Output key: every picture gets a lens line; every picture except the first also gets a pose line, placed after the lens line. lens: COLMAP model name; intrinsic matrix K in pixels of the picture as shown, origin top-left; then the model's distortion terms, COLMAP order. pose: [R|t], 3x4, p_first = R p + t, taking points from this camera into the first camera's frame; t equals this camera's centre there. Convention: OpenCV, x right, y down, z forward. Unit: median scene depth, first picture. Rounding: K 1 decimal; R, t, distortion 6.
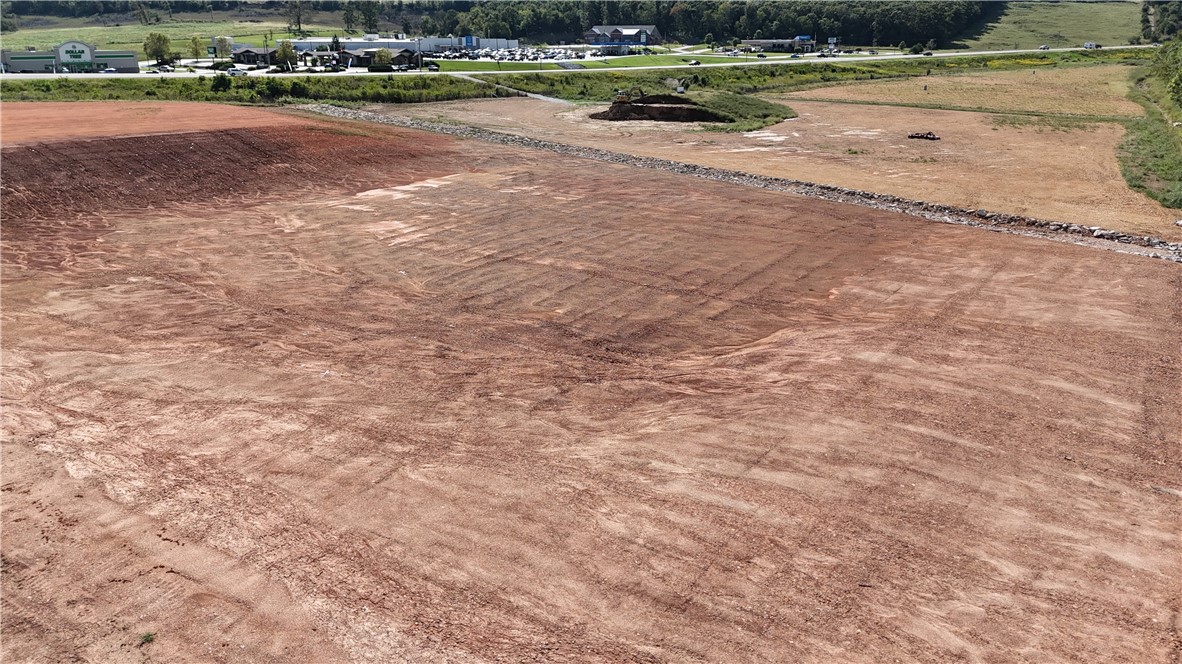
lens RADIAL K [[876.0, 0, 593.8], [0, 876.0, 330.6], [0, 0, 1]] dist [0.071981, -0.070242]
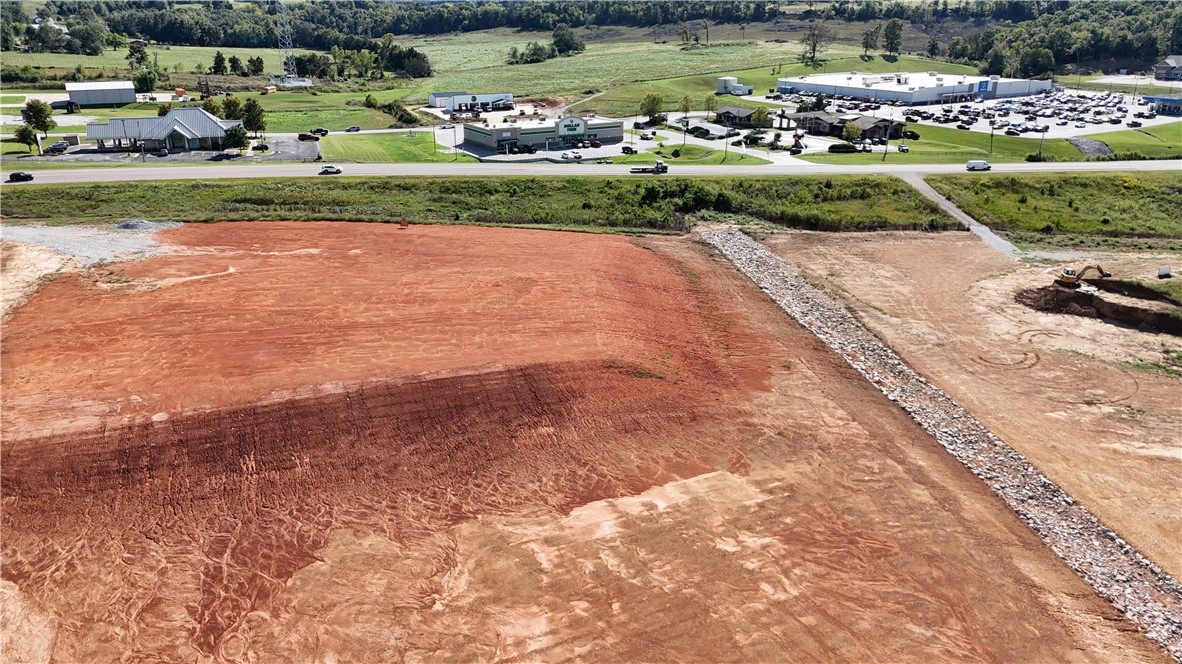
lens RADIAL K [[876.0, 0, 588.7], [0, 876.0, 329.3], [0, 0, 1]] dist [0.071981, -0.070242]
pose [[0.828852, 0.192639, -0.525257, 0.104935], [-0.175438, 0.980991, 0.082940, -0.210930], [0.531250, 0.023405, 0.846892, 0.090334]]
